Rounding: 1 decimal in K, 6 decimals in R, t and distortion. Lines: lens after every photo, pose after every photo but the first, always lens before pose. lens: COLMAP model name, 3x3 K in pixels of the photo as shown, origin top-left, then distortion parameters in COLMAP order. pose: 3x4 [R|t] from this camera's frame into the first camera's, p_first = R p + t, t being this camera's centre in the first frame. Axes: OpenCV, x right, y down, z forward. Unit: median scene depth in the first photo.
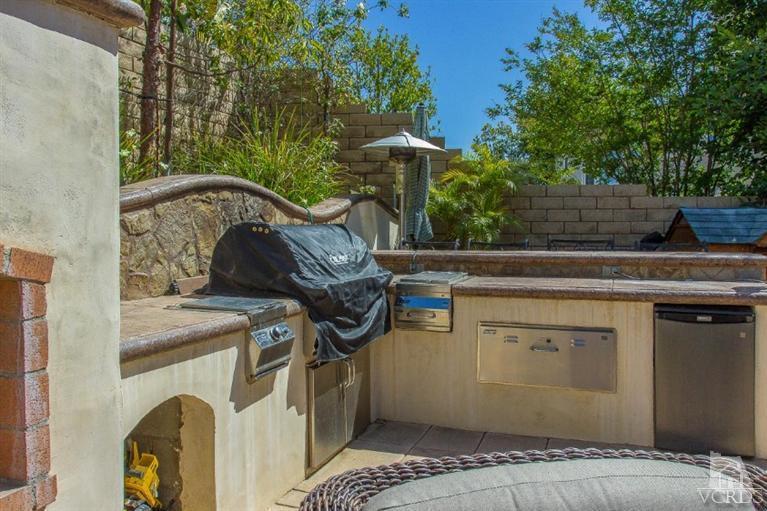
lens RADIAL K [[626.3, 0, 386.1], [0, 626.3, 252.1], [0, 0, 1]] dist [-0.032861, 0.024515]
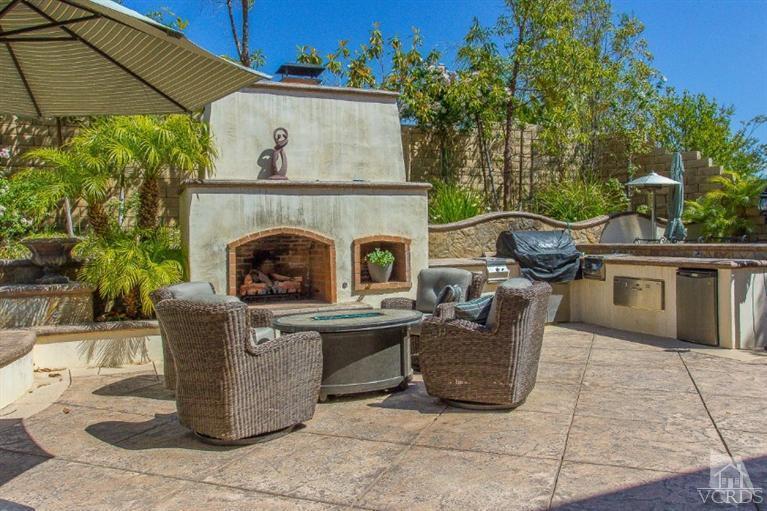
lens RADIAL K [[626.3, 0, 388.3], [0, 626.3, 253.2], [0, 0, 1]] dist [-0.032861, 0.024515]
pose [[0.690646, 0.013555, -0.723066, 1.183563], [-0.014727, 0.999881, 0.004677, 0.037570], [0.723043, 0.007418, 0.690763, -1.046862]]
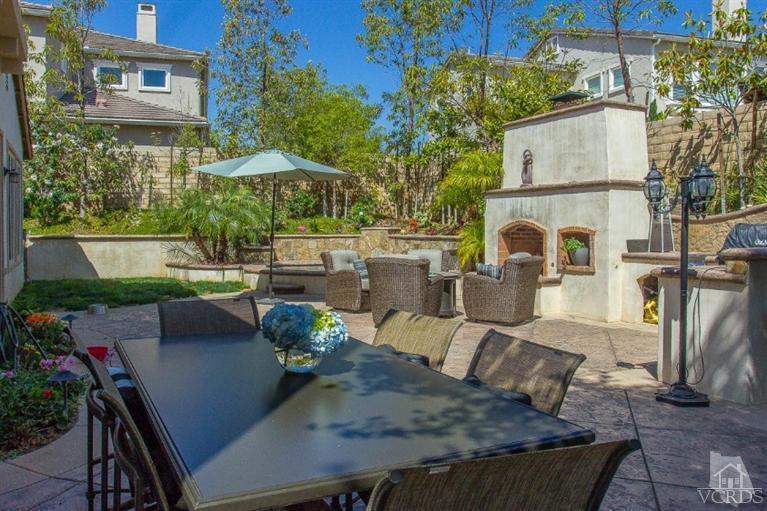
lens RADIAL K [[626.3, 0, 386.5], [0, 626.3, 251.0], [0, 0, 1]] dist [-0.032861, 0.024515]
pose [[-0.664224, 0.036414, -0.746646, 1.982146], [-0.023043, 0.997341, 0.069140, -0.063129], [0.747178, 0.063129, -0.661619, 1.309950]]
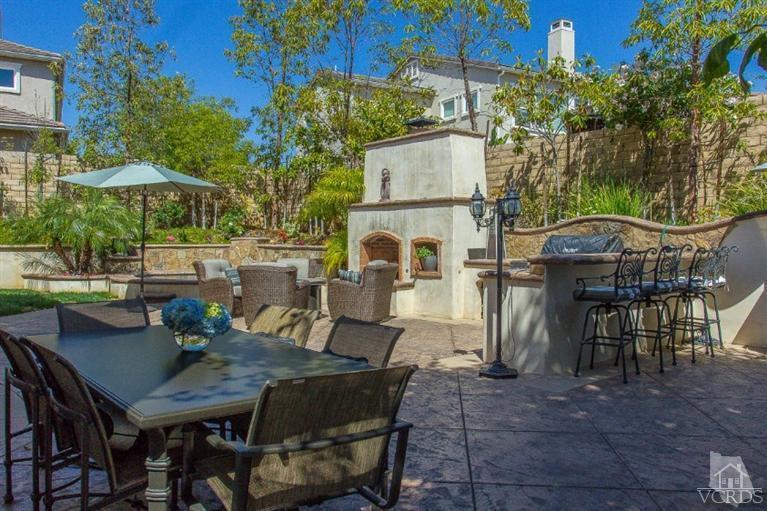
lens RADIAL K [[626.3, 0, 393.8], [0, 626.3, 261.4], [0, 0, 1]] dist [-0.032861, 0.024515]
pose [[-0.485634, 0.040553, -0.873221, 2.179574], [-0.031312, 0.997475, 0.063737, -0.072442], [0.873601, 0.058295, -0.483139, 1.470580]]
